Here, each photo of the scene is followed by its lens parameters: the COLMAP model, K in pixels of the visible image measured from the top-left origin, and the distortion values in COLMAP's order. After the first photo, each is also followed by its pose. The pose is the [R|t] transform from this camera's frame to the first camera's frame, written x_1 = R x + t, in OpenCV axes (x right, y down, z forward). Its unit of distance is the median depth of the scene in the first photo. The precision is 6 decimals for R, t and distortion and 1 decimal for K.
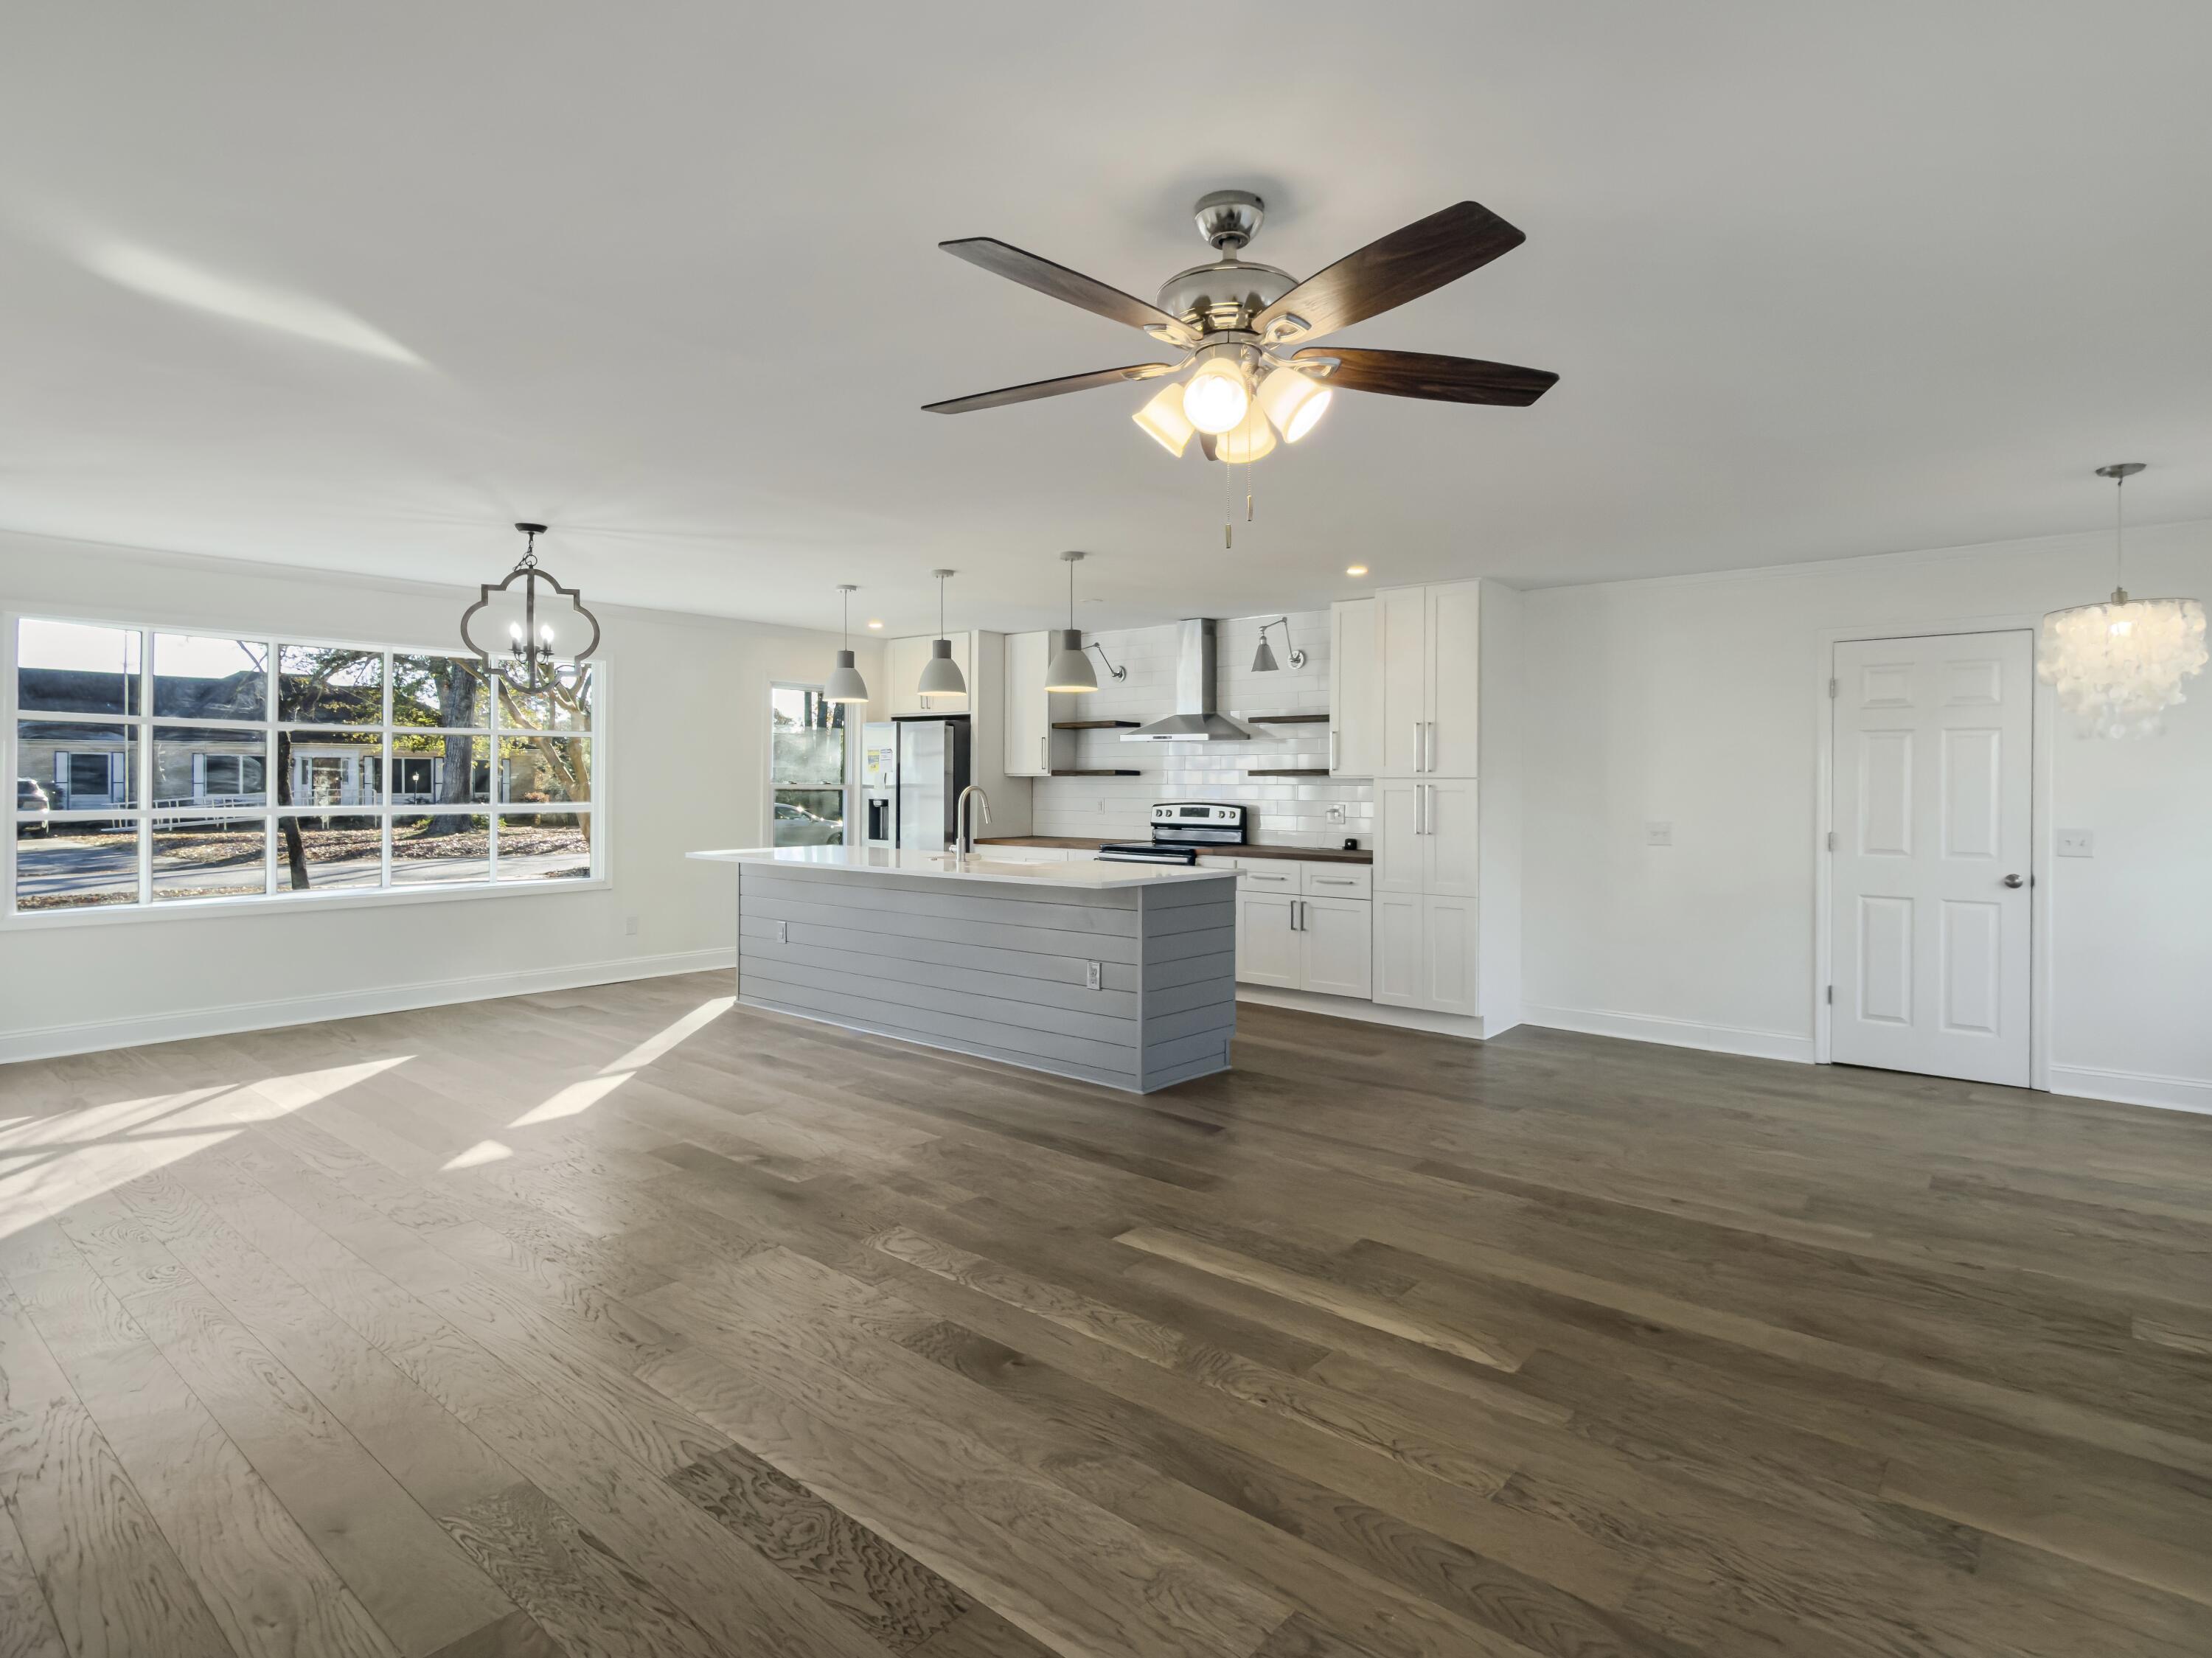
lens RADIAL K [[1200.8, 0, 1106.0], [0, 1200.8, 829.0], [0, 0, 1]] dist [0.000949, 0.000154]
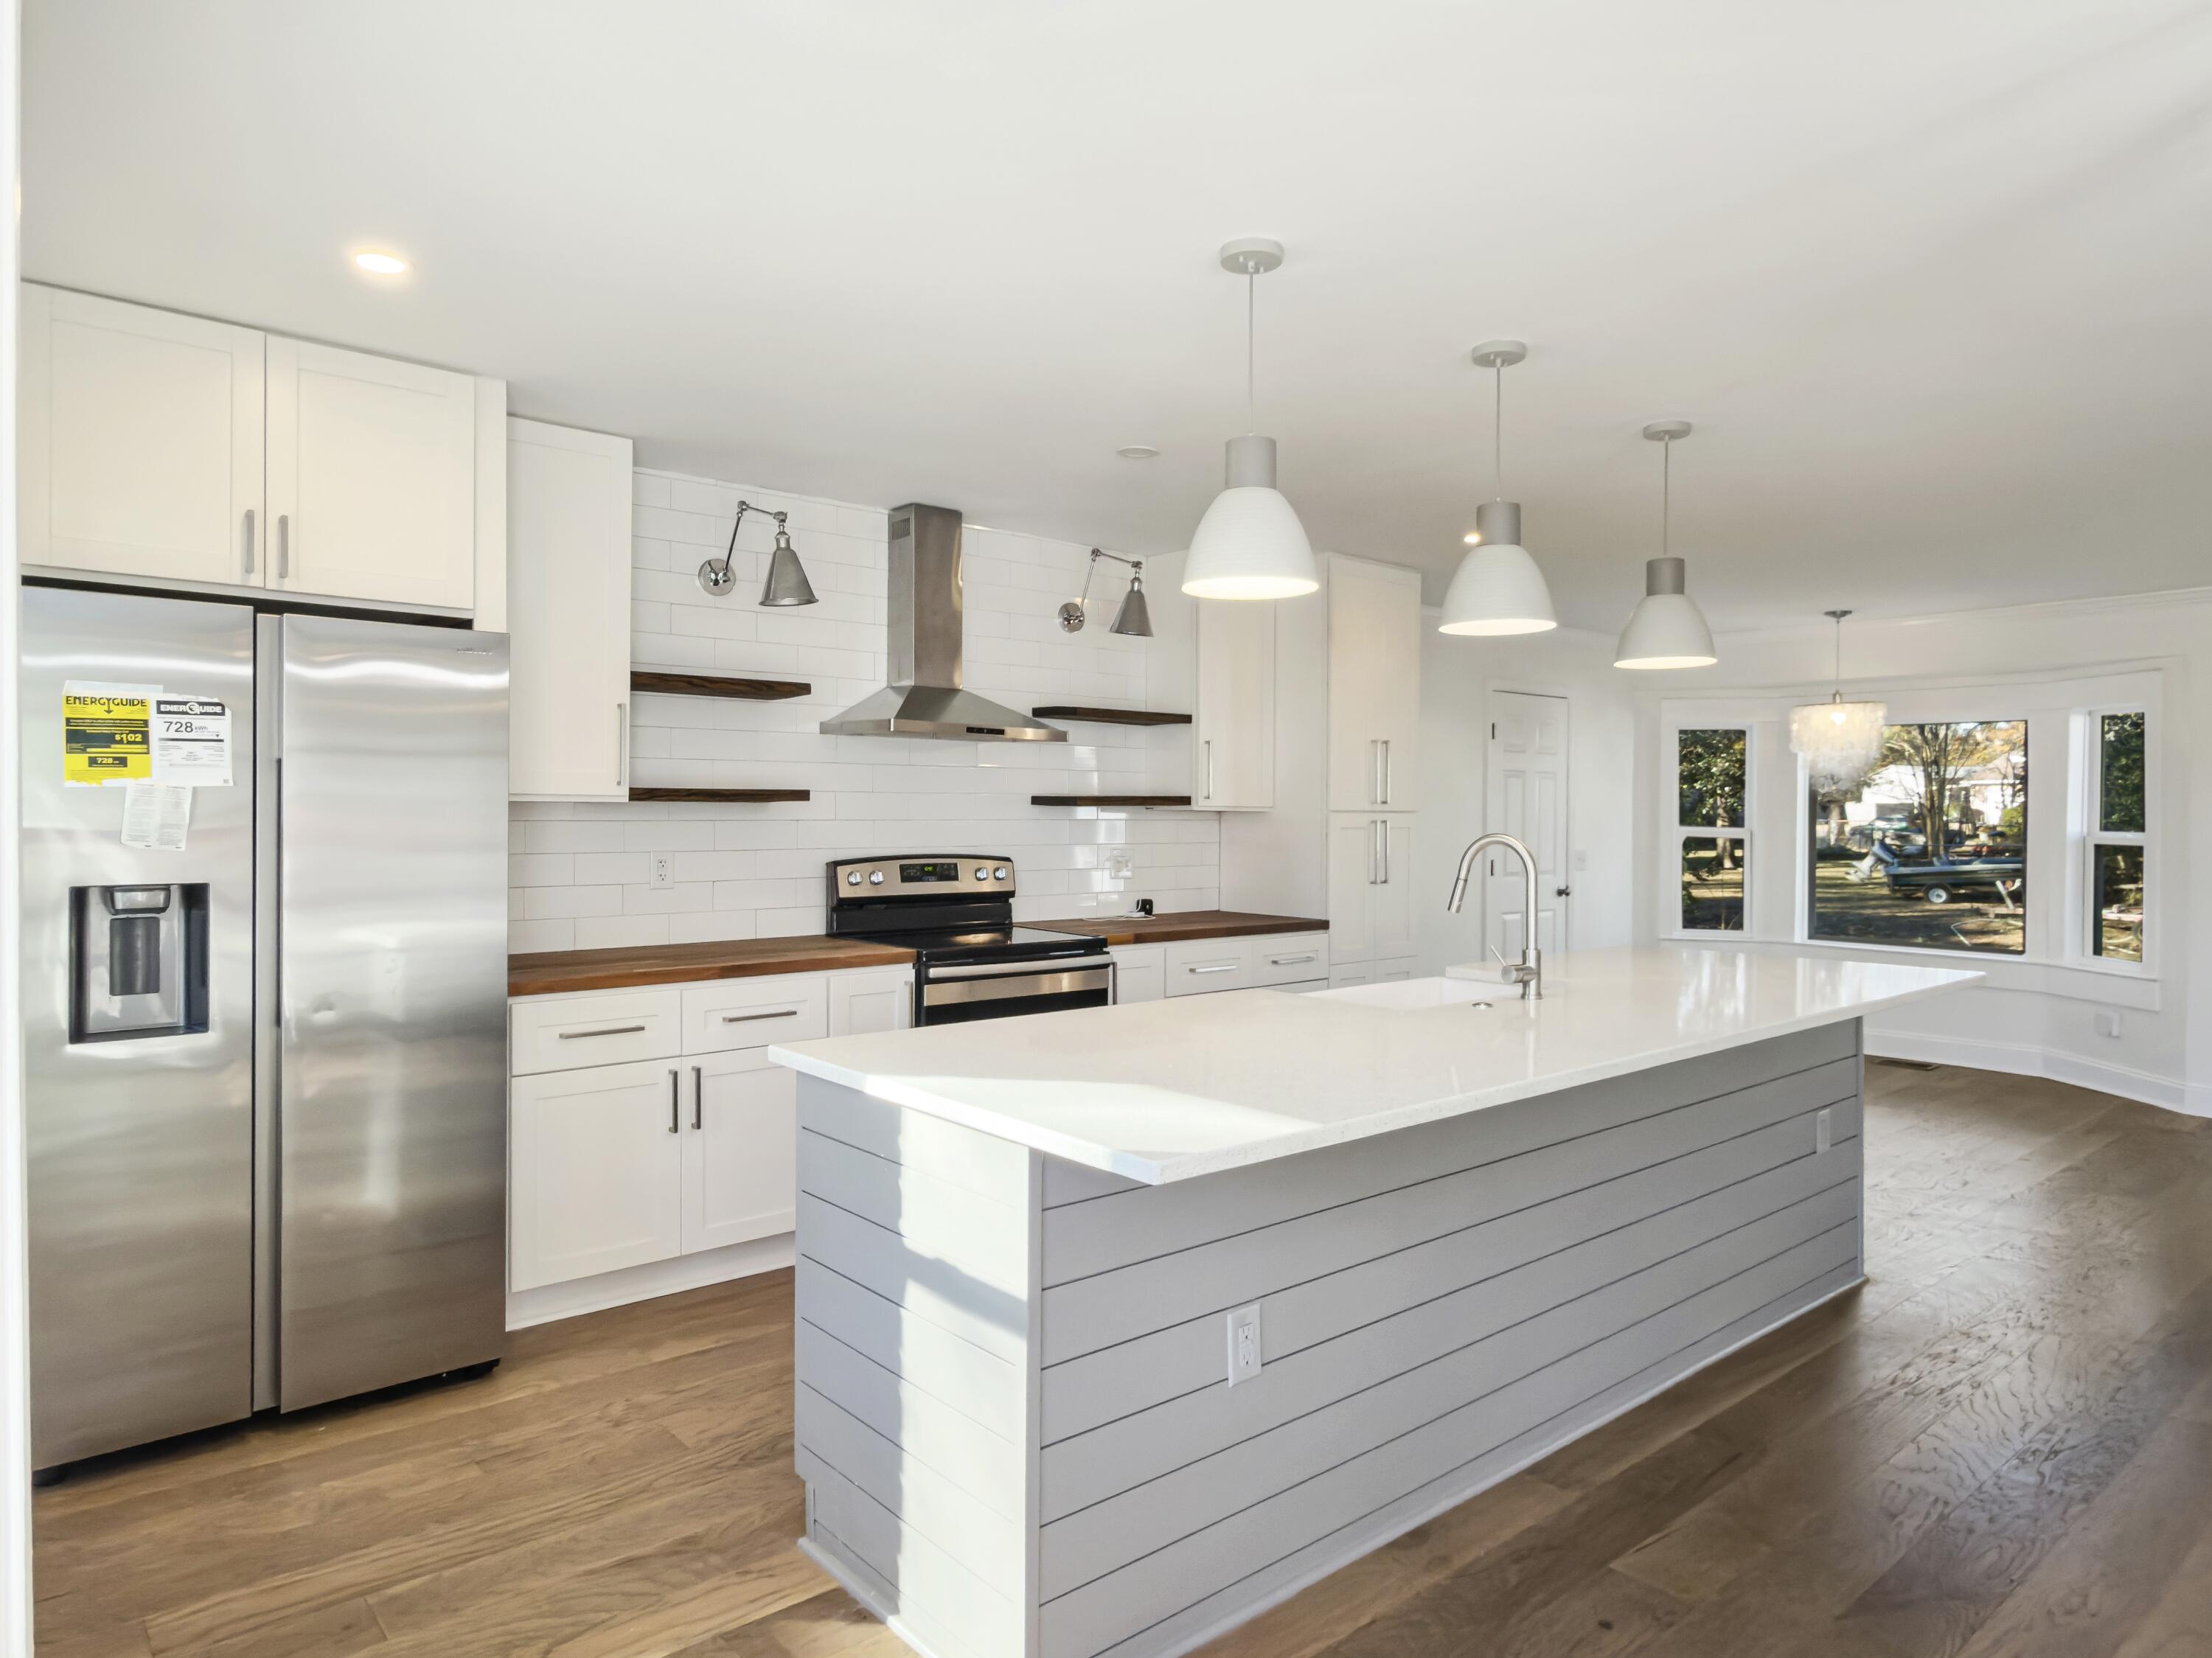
lens RADIAL K [[1366.9, 0, 1106.0], [0, 1366.9, 829.0], [0, 0, 1]] dist [-0.003824, -0.002631]
pose [[0.142055, -0.016514, 0.989721, -0.566599], [0.031974, 0.999416, 0.012086, -0.042155], [-0.989342, 0.029928, 0.142500, 0.934798]]
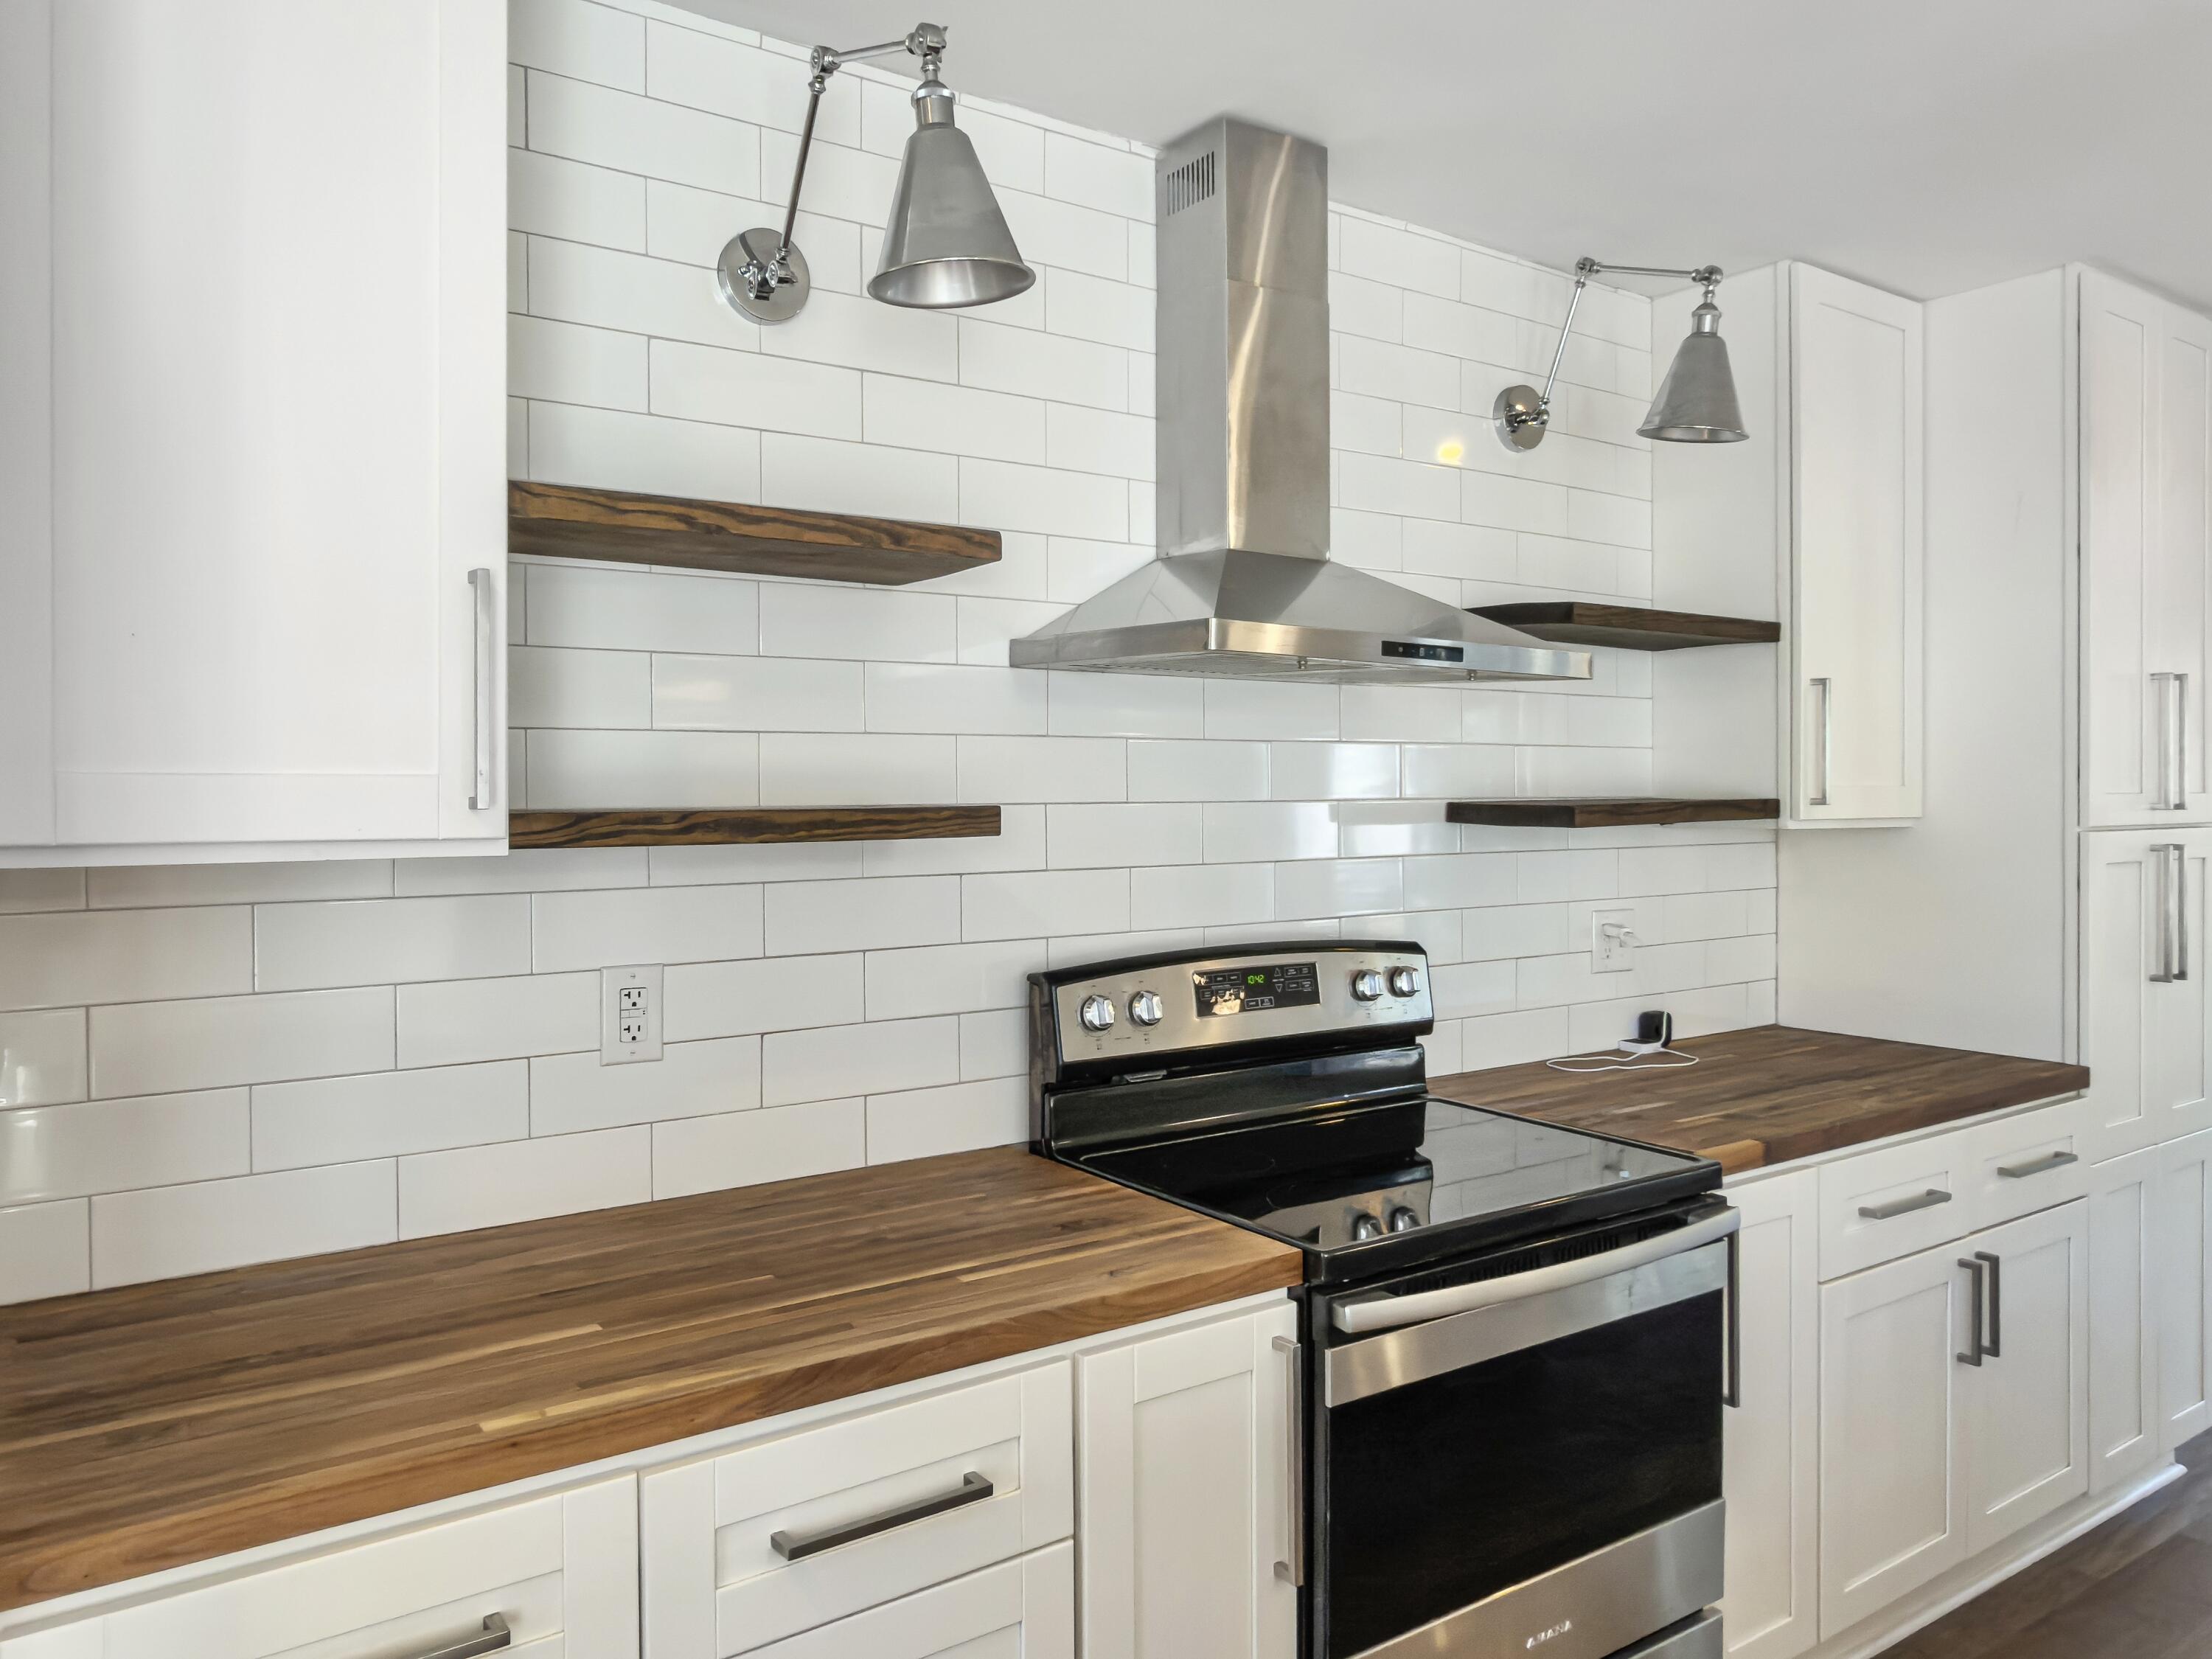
lens RADIAL K [[1528.8, 0, 1063.5], [0, 1528.8, 817.6], [0, 0, 1]] dist [0.006131, 0.002474]
pose [[0.253259, -0.022105, 0.967146, -0.238123], [0.041023, 0.999085, 0.012093, -0.057058], [-0.966528, 0.036613, 0.253934, 1.072698]]
